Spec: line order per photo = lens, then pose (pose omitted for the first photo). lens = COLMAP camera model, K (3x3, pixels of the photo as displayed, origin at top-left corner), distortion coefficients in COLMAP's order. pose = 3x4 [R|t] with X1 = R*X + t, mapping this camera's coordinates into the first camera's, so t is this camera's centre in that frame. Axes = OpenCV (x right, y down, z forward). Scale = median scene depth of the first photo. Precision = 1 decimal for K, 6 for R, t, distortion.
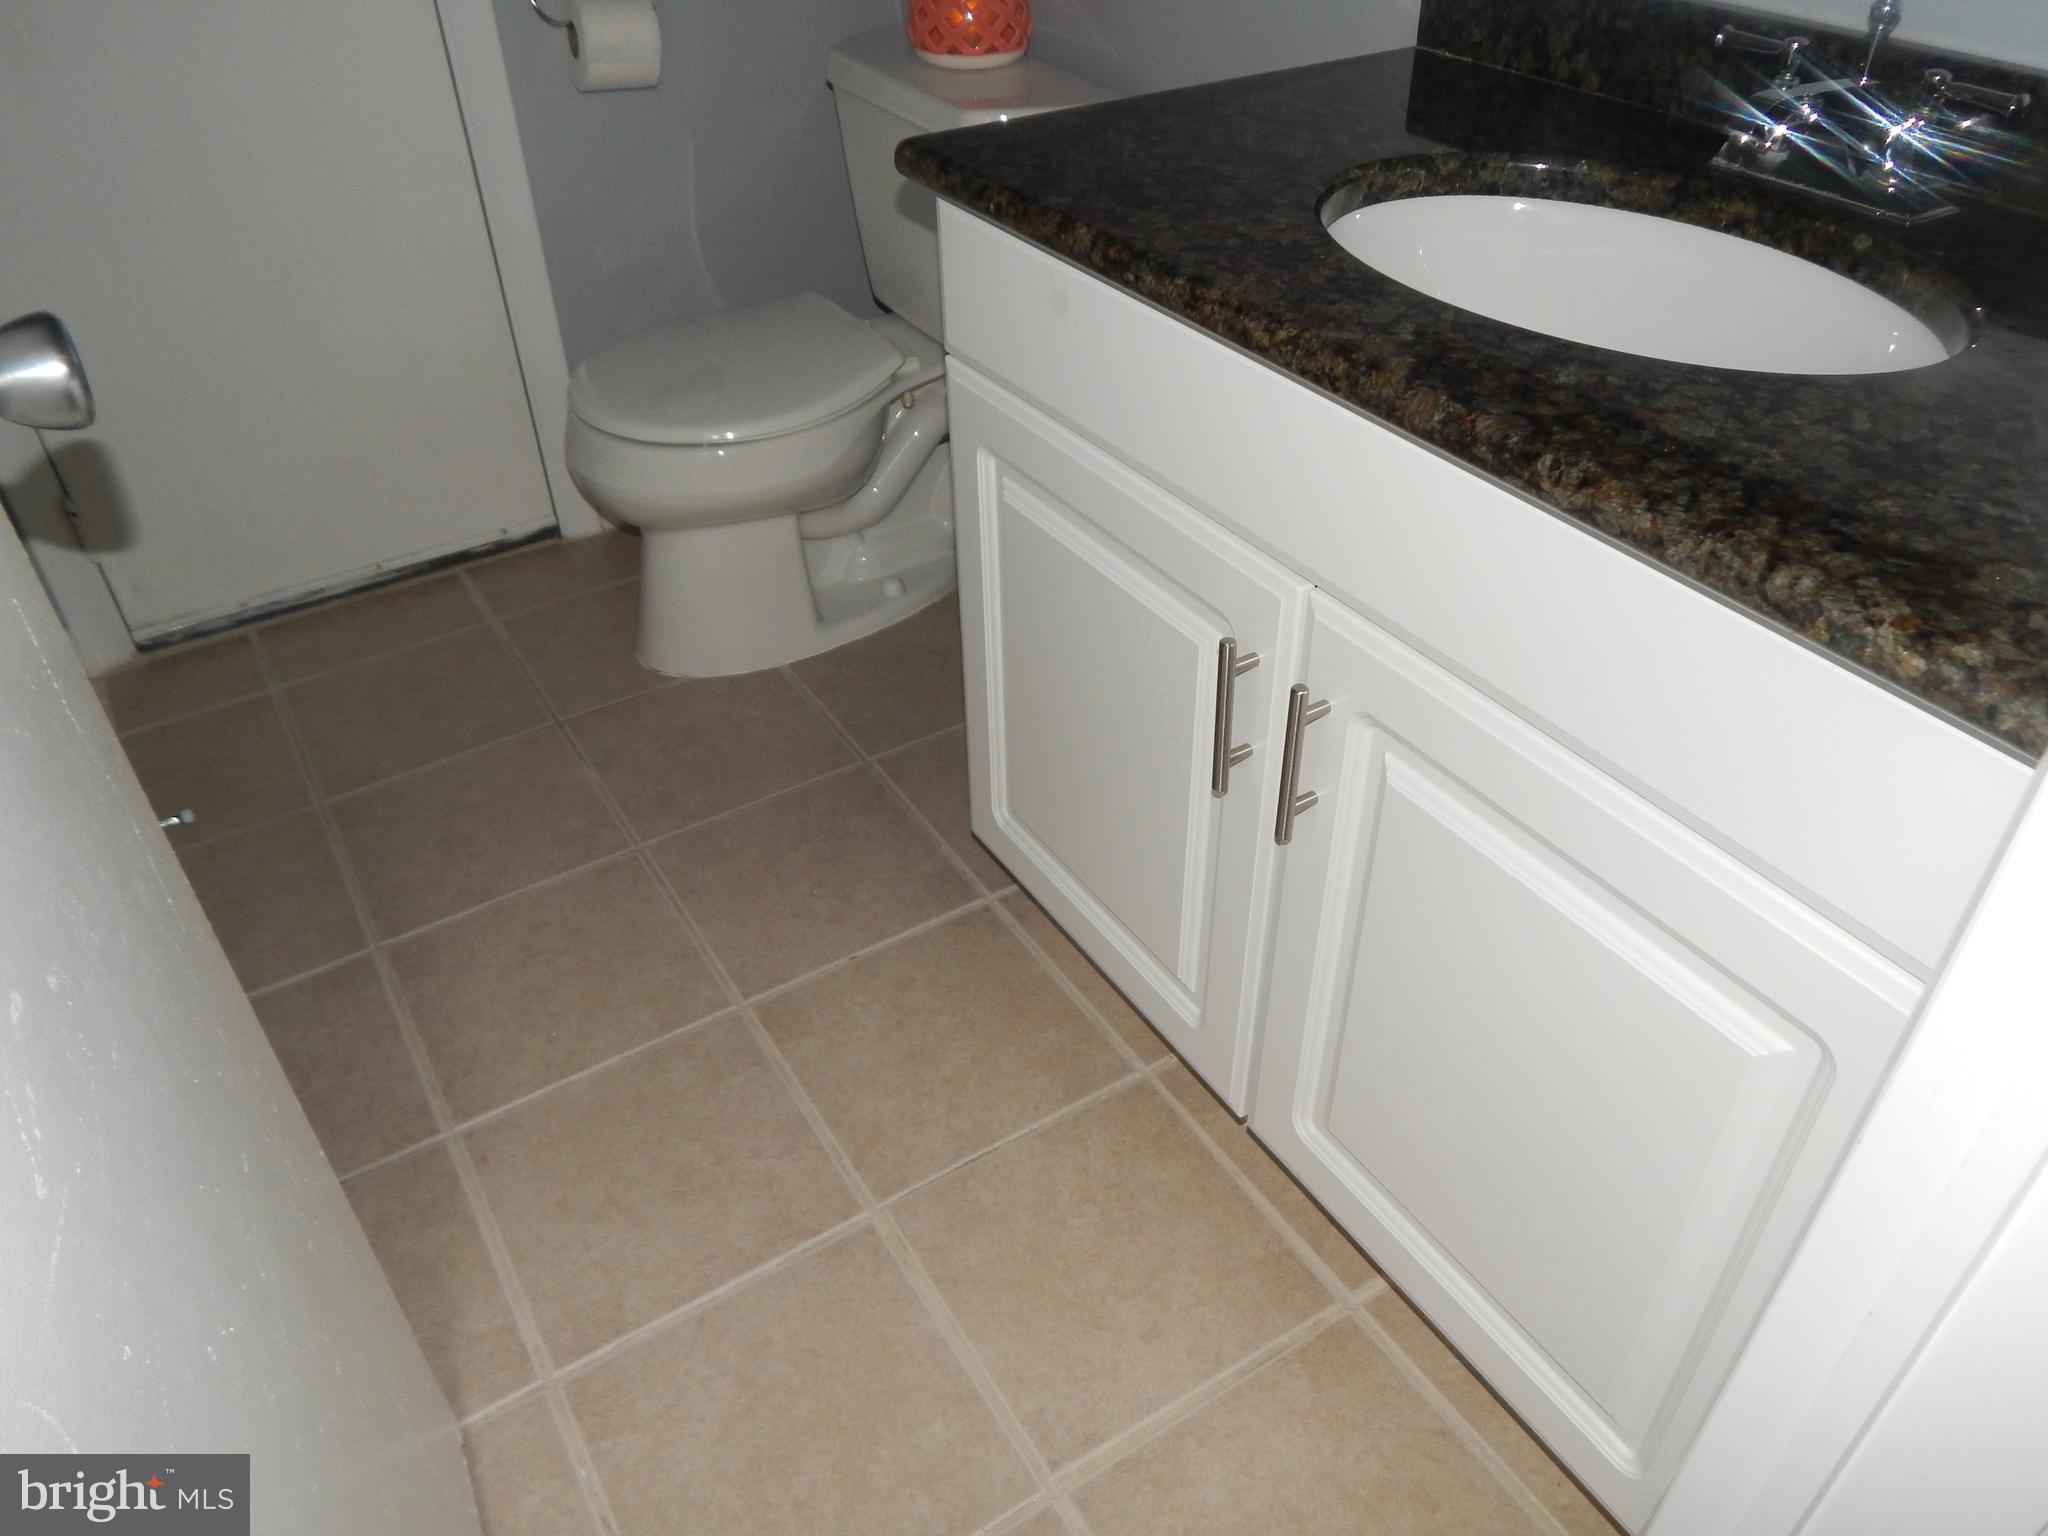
lens RADIAL K [[1489.4, 0, 1041.4], [0, 1489.4, 746.8], [0, 0, 1]] dist [0.007854, -0.024152]
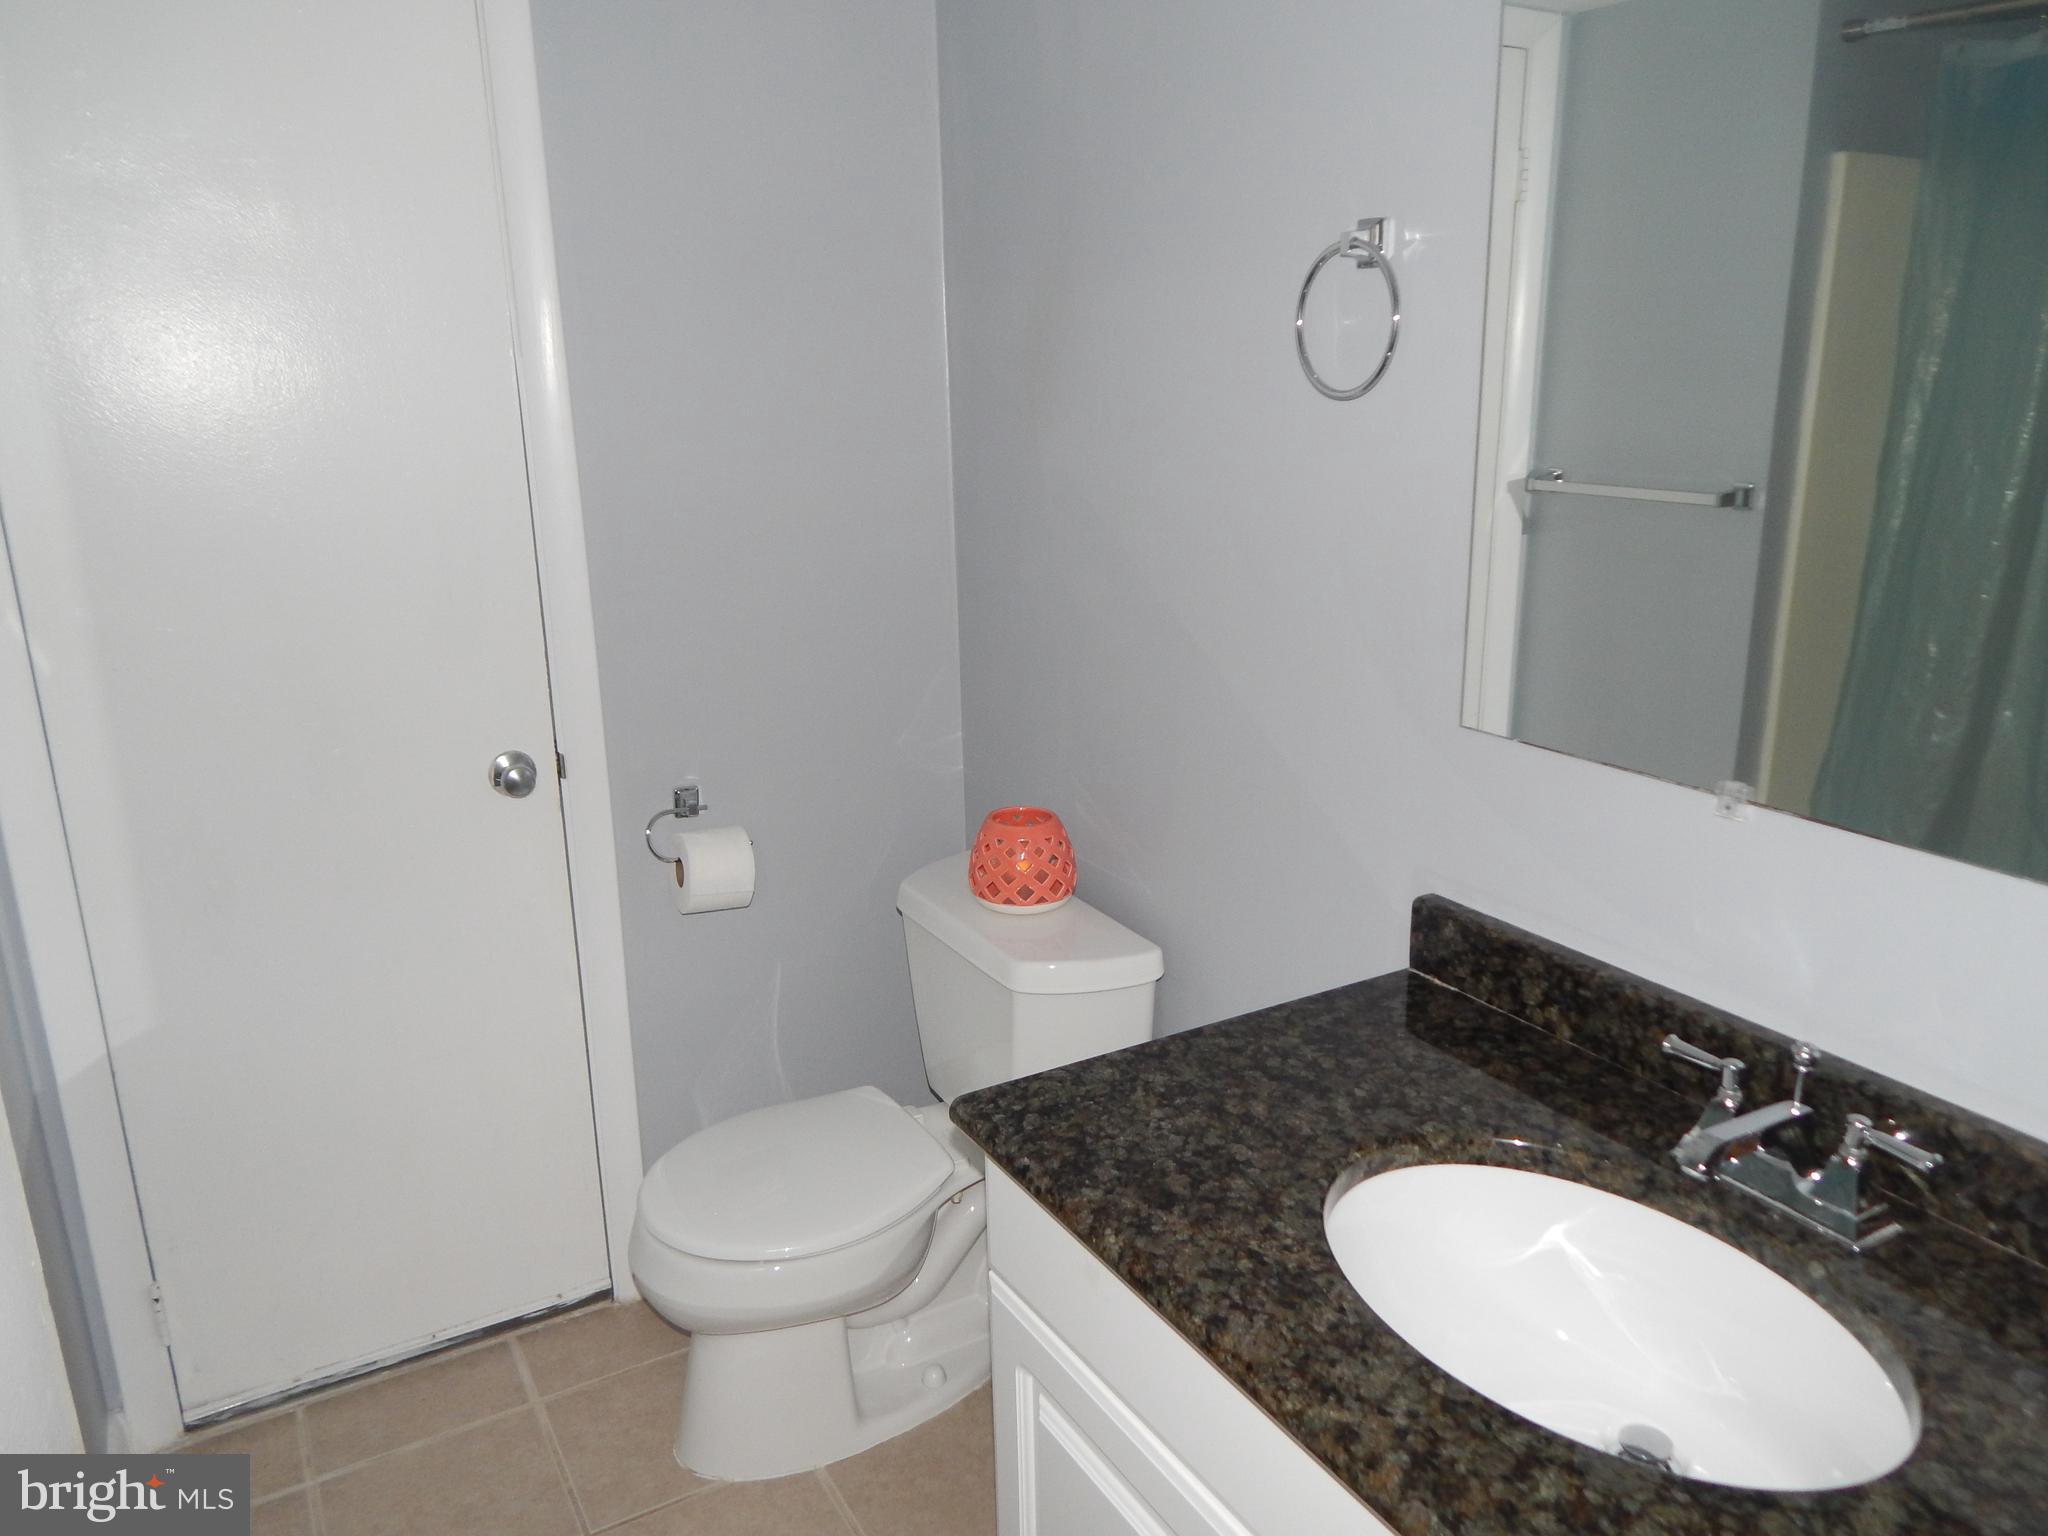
lens RADIAL K [[1489.4, 0, 1039.8], [0, 1489.4, 744.1], [0, 0, 1]] dist [0.007854, -0.024152]
pose [[0.999282, 0.006495, -0.037315, 0.011743], [-0.020105, 0.925906, -0.377219, -0.237887], [0.032101, 0.377699, 0.925372, -0.166005]]
